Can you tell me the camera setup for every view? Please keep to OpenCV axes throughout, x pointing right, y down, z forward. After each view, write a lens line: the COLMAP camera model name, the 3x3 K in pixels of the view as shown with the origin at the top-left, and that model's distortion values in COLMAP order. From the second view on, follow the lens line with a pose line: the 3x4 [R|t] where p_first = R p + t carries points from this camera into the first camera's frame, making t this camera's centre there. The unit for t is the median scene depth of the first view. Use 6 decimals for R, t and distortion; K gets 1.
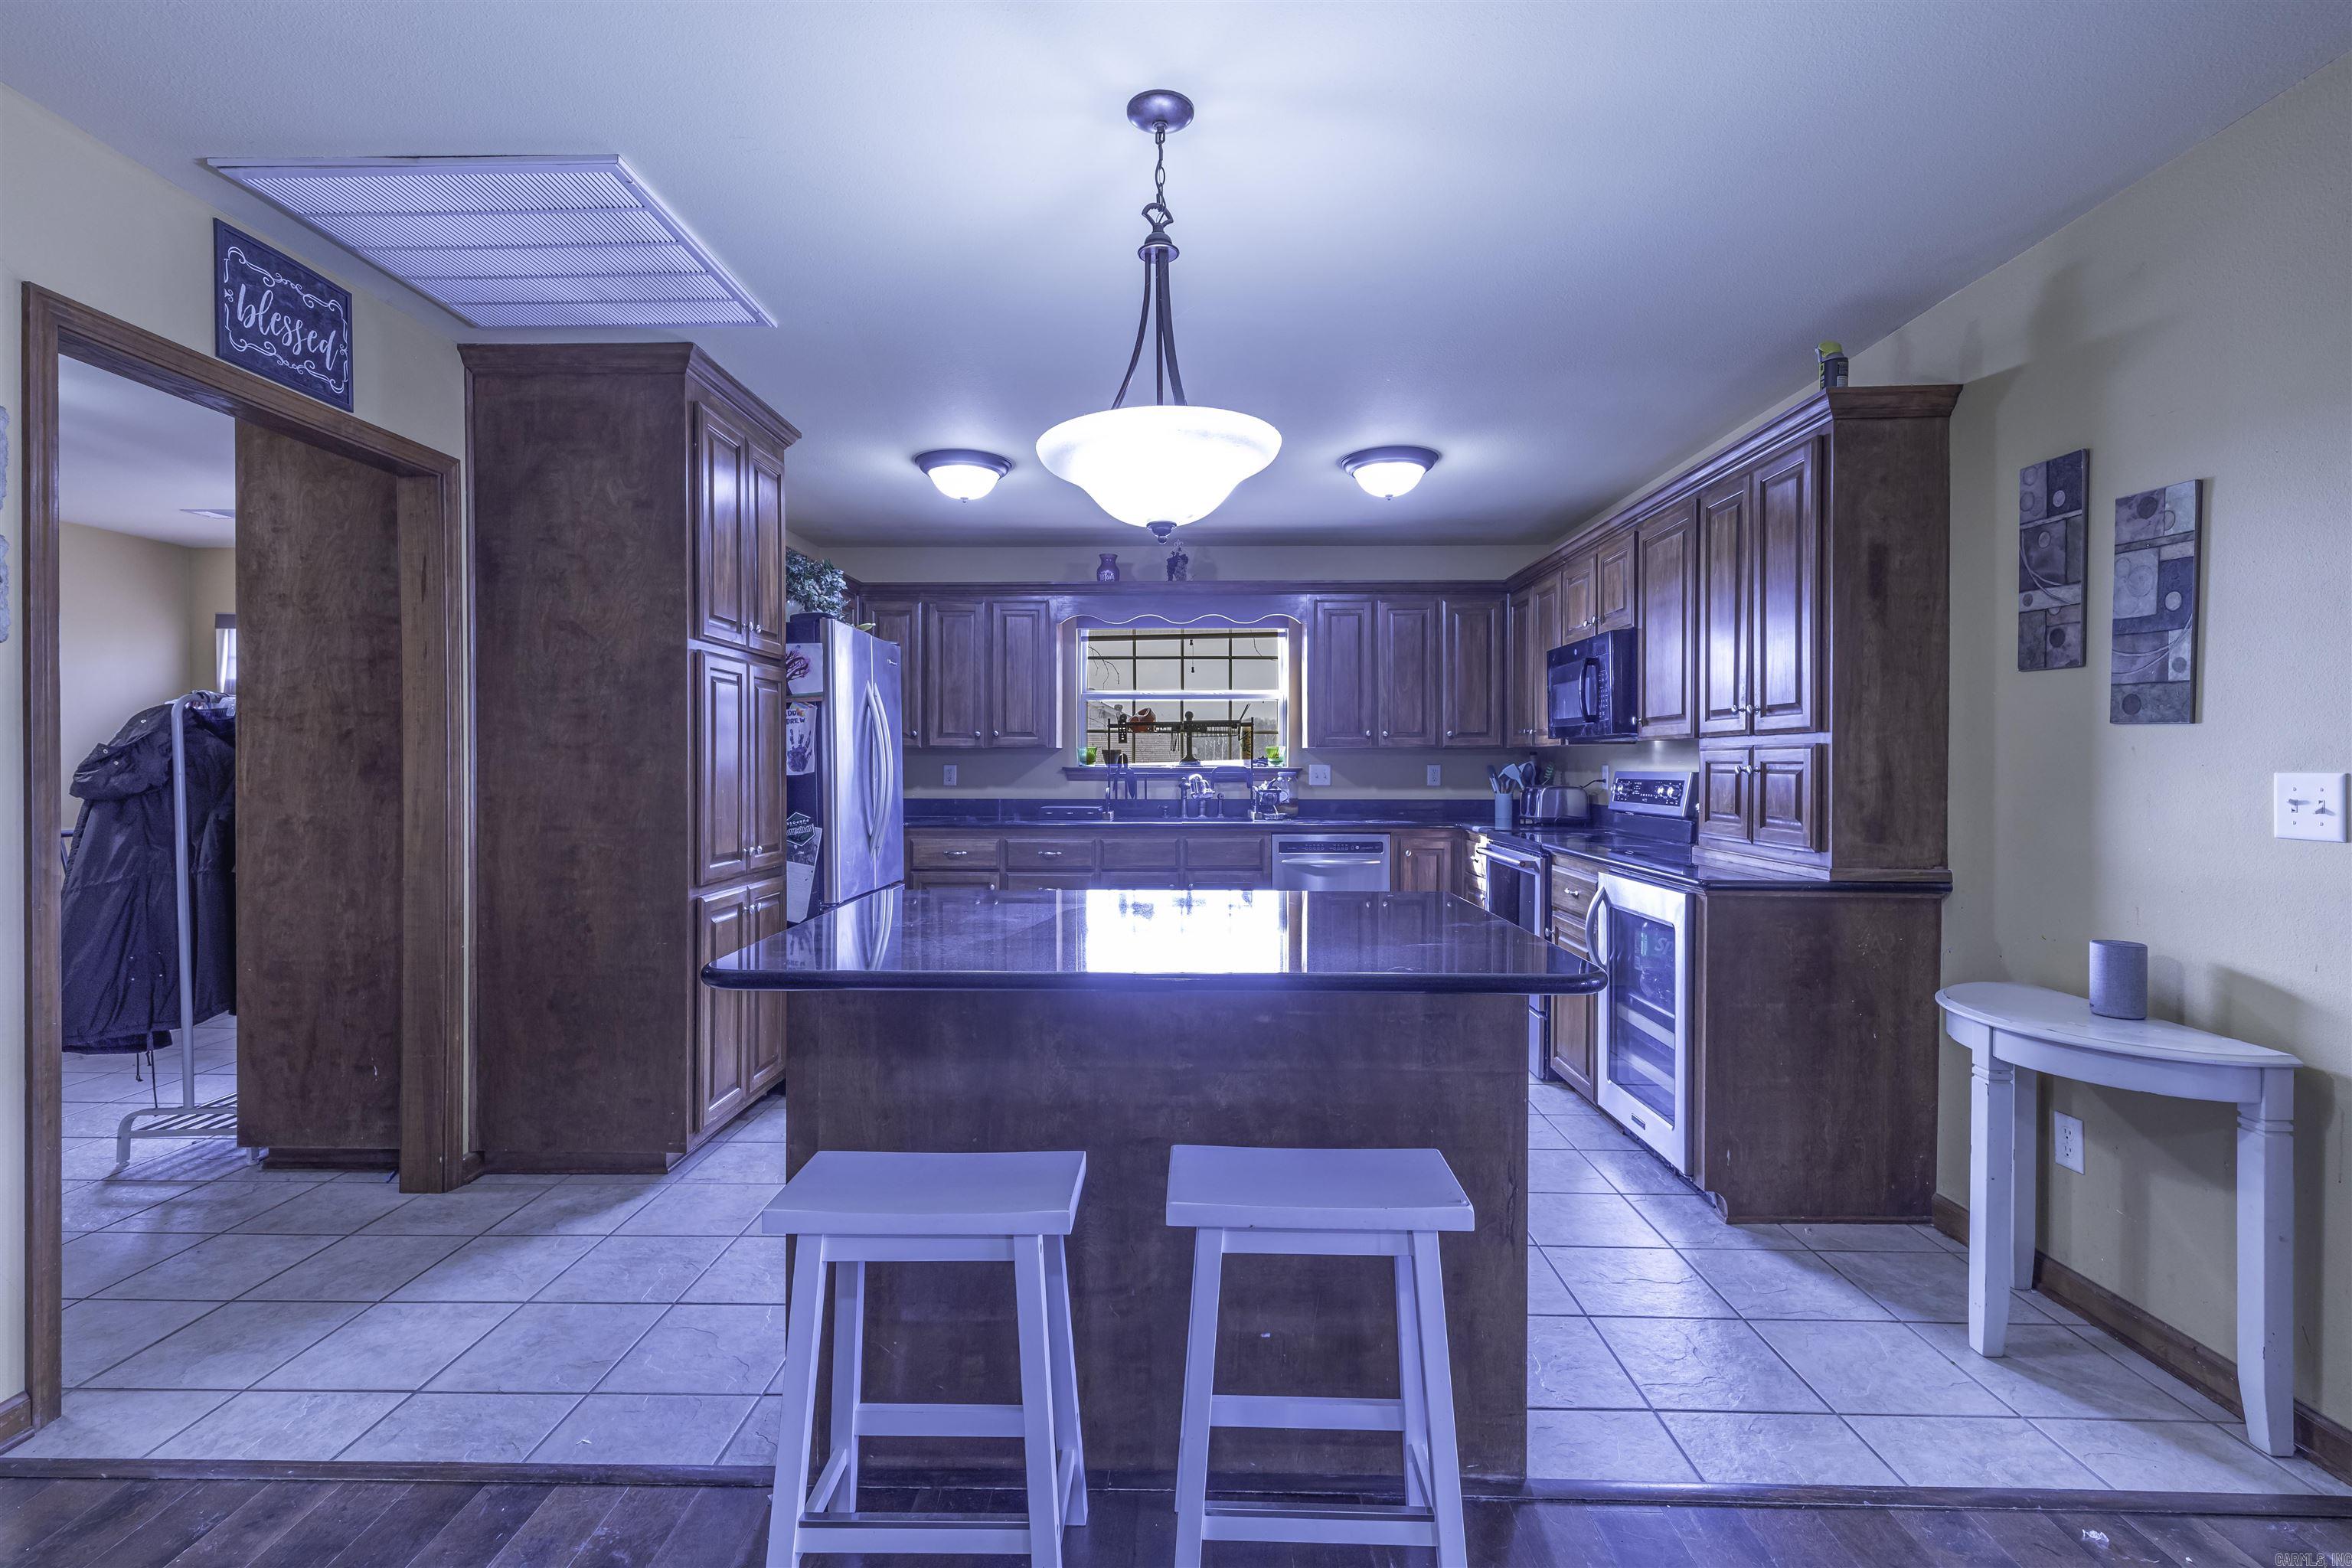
lens RADIAL K [[1064.5, 0, 1153.1], [0, 1064.5, 772.0], [0, 0, 1]] dist [0.001541, -0.000163]
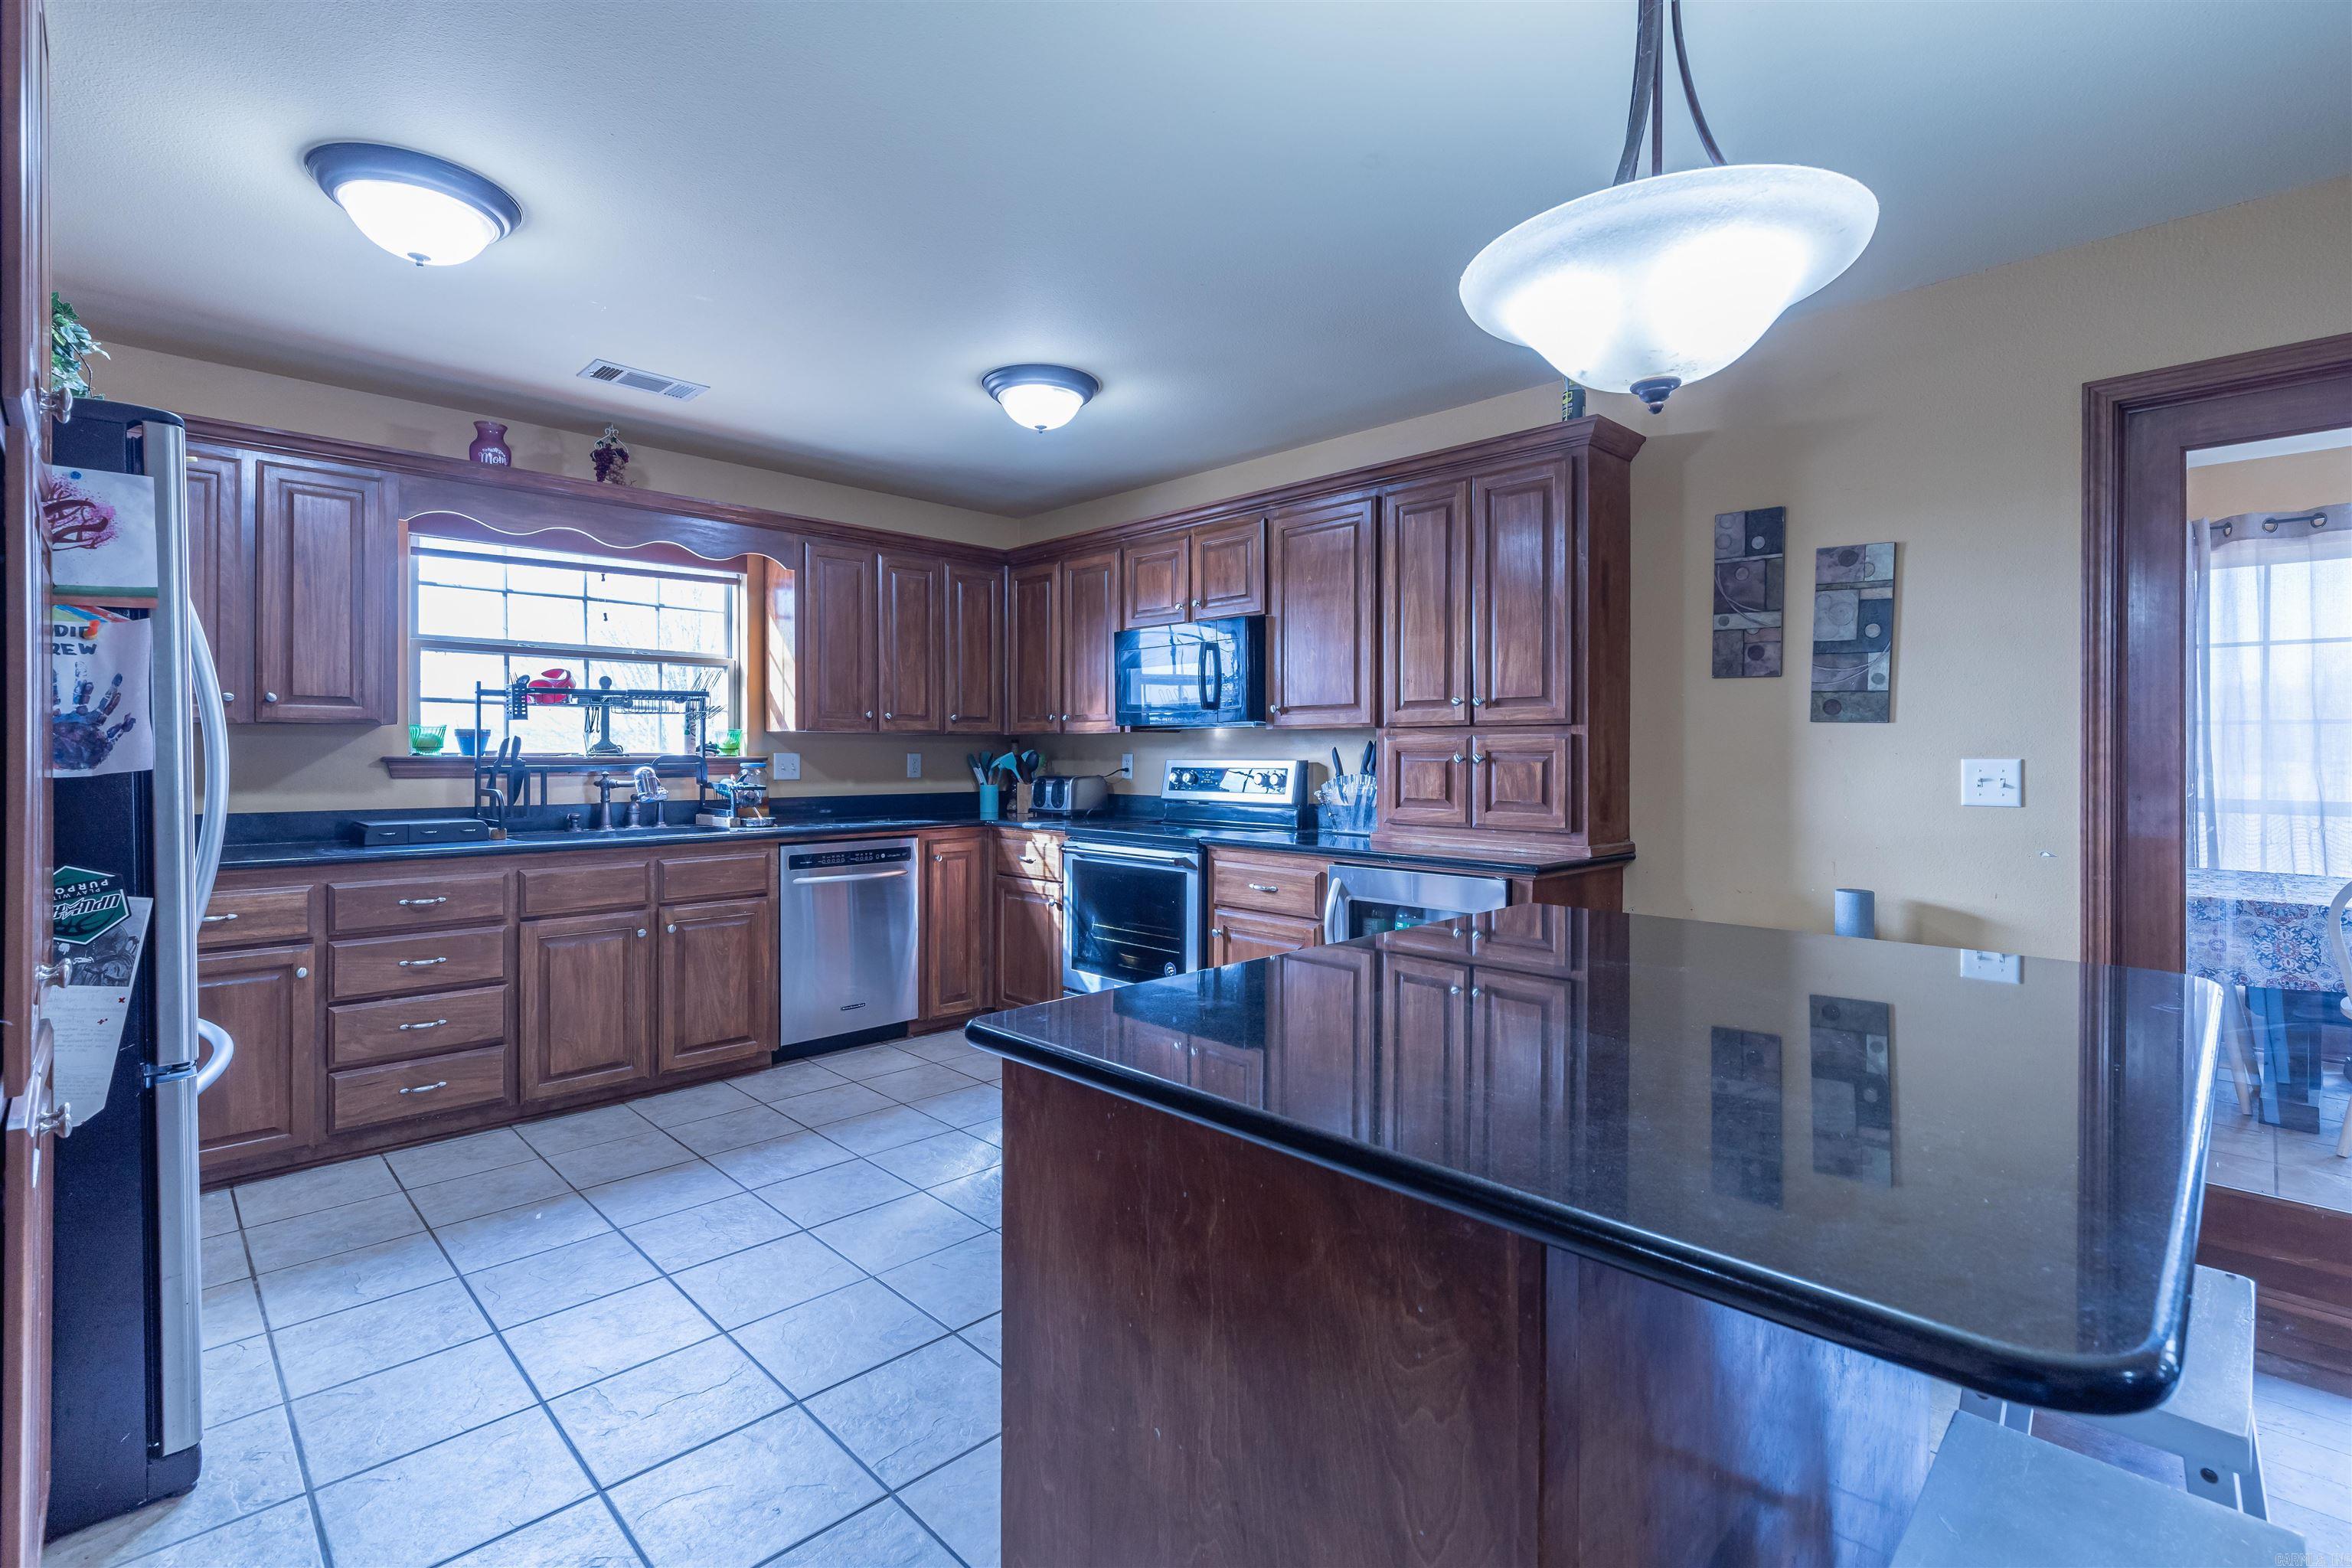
lens RADIAL K [[1069.3, 0, 1168.7], [0, 1069.3, 757.2], [0, 0, 1]] dist [0.002882, -0.000113]
pose [[0.688742, -0.002427, 0.725003, -0.341975], [0.004883, 0.999987, -0.001290, -0.002343], [-0.724990, 0.004429, 0.688745, 0.391643]]
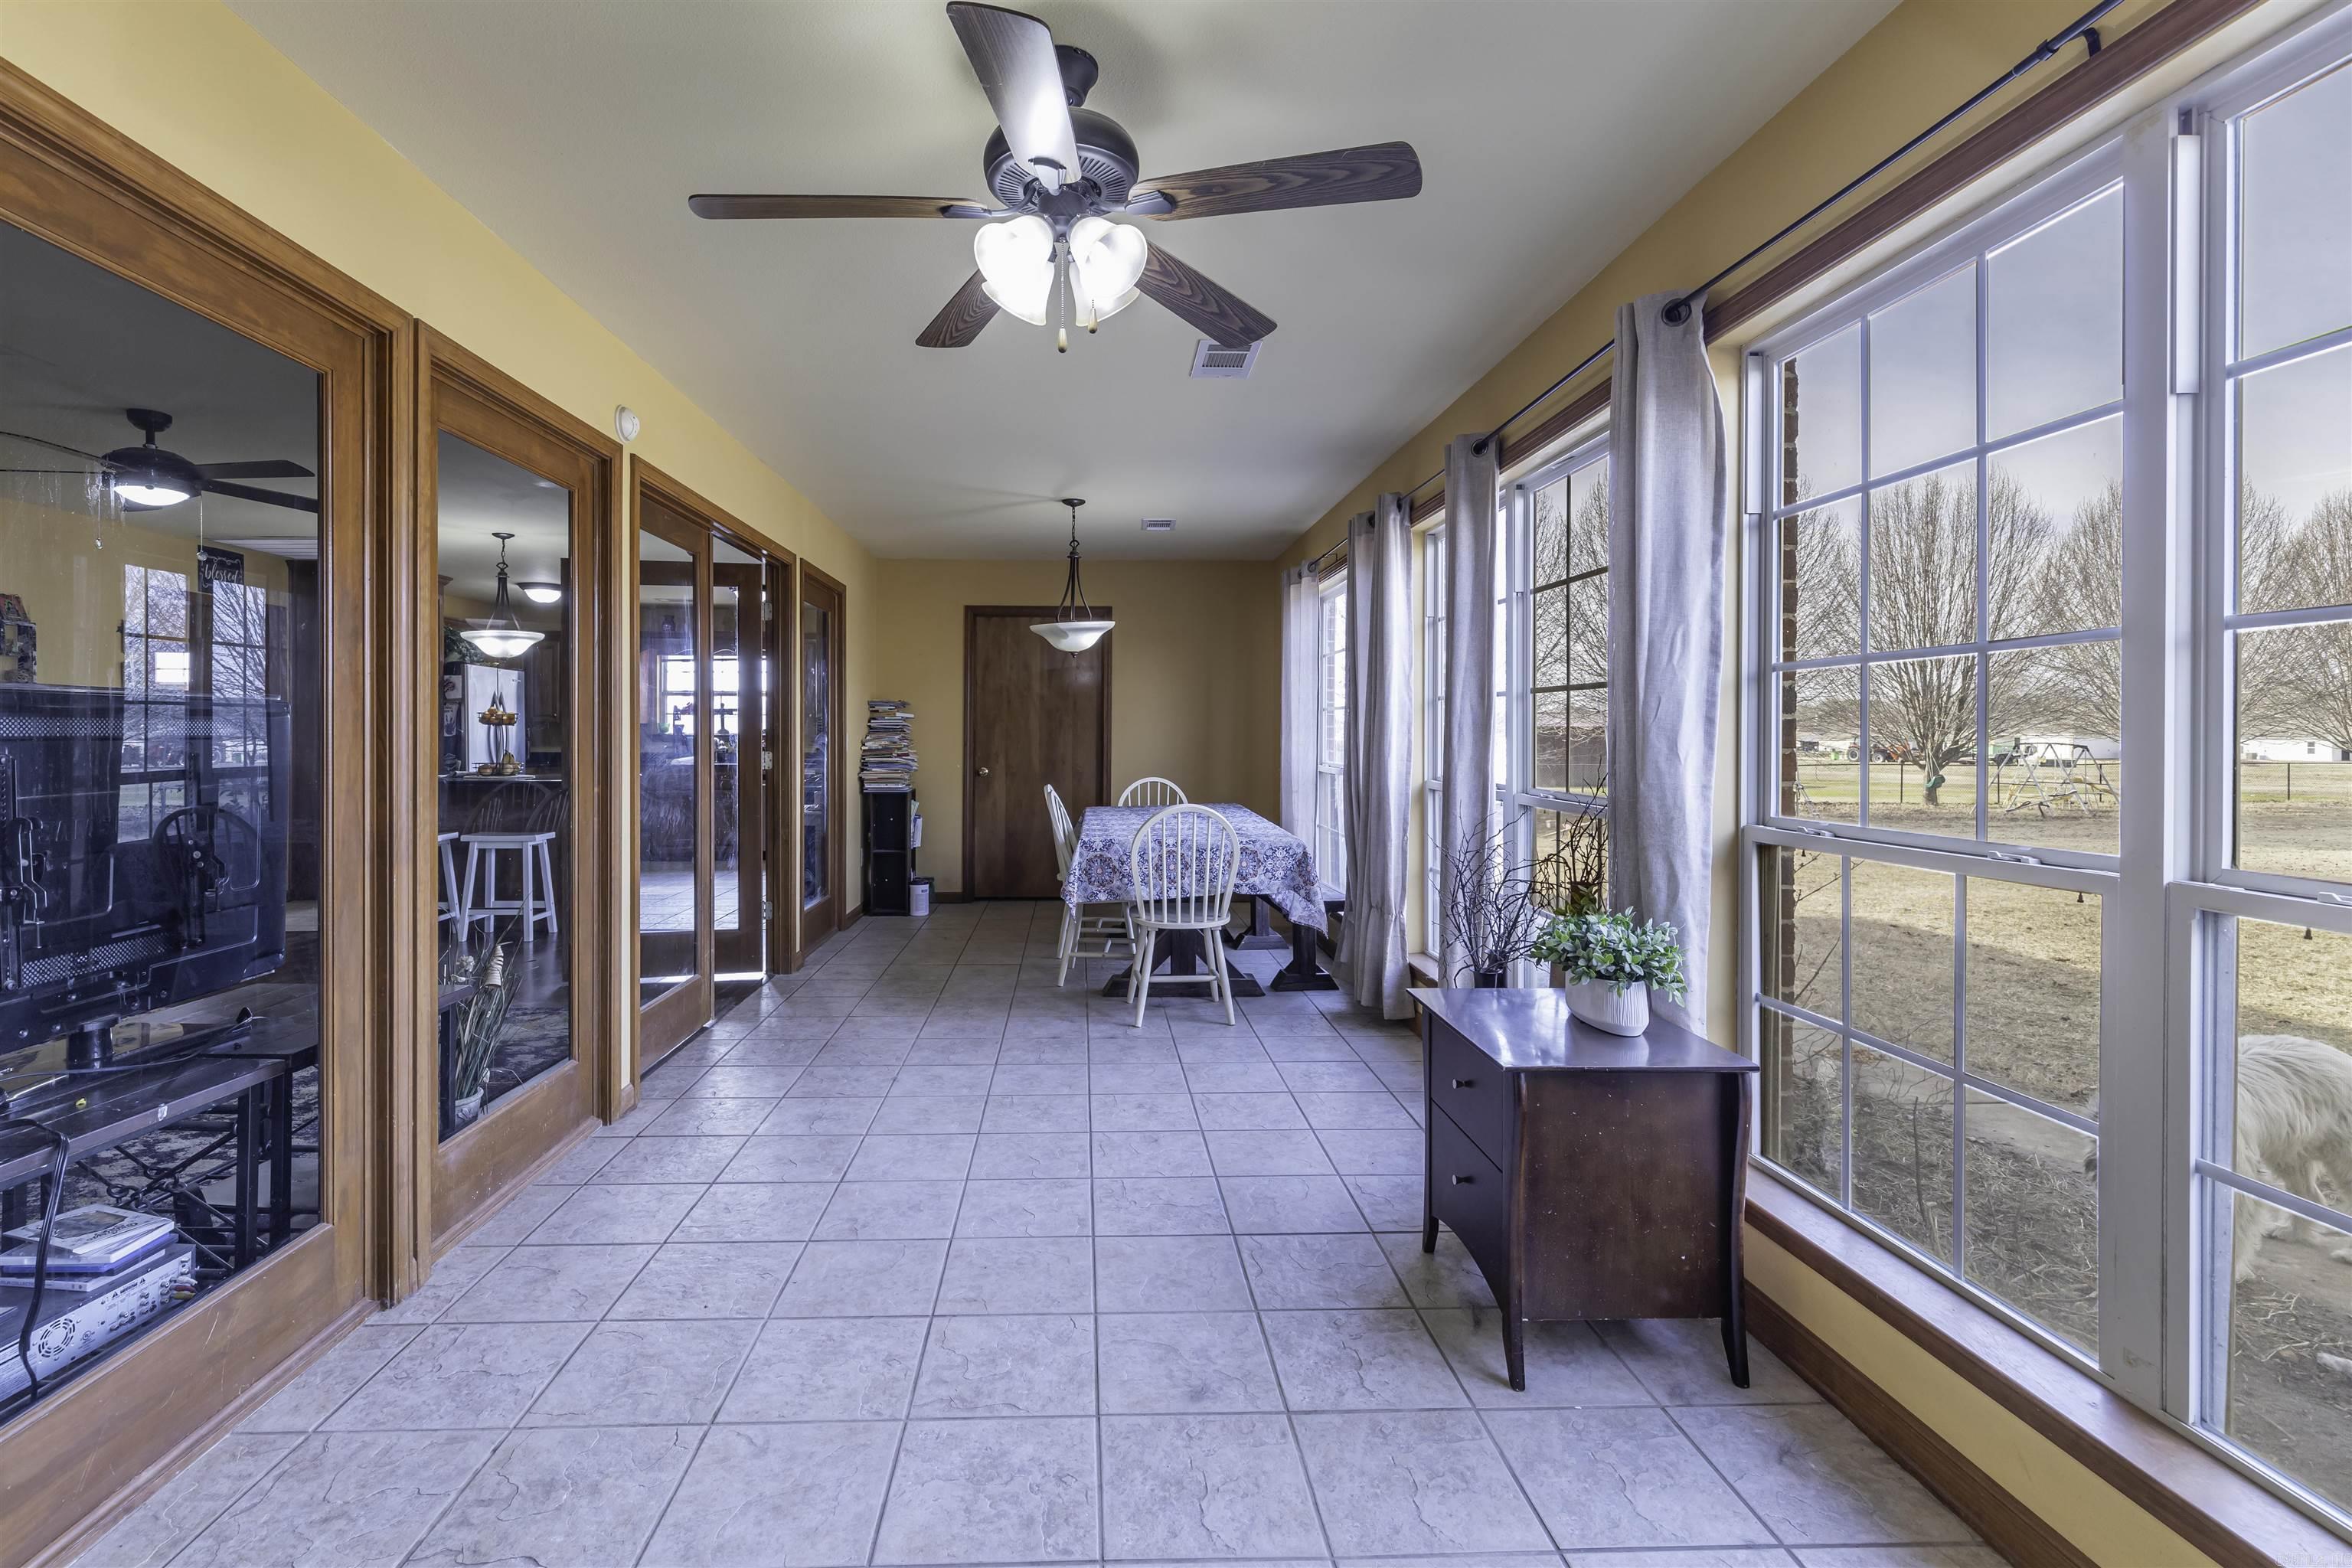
lens RADIAL K [[1055.6, 0, 1145.5], [0, 1055.6, 738.3], [0, 0, 1]] dist [-0.027269, 0.000061]
pose [[0.994399, 0.003765, 0.105620, 0.856176], [-0.003315, 0.999985, -0.004434, 0.011453], [-0.105635, 0.004059, 0.994397, -1.268277]]
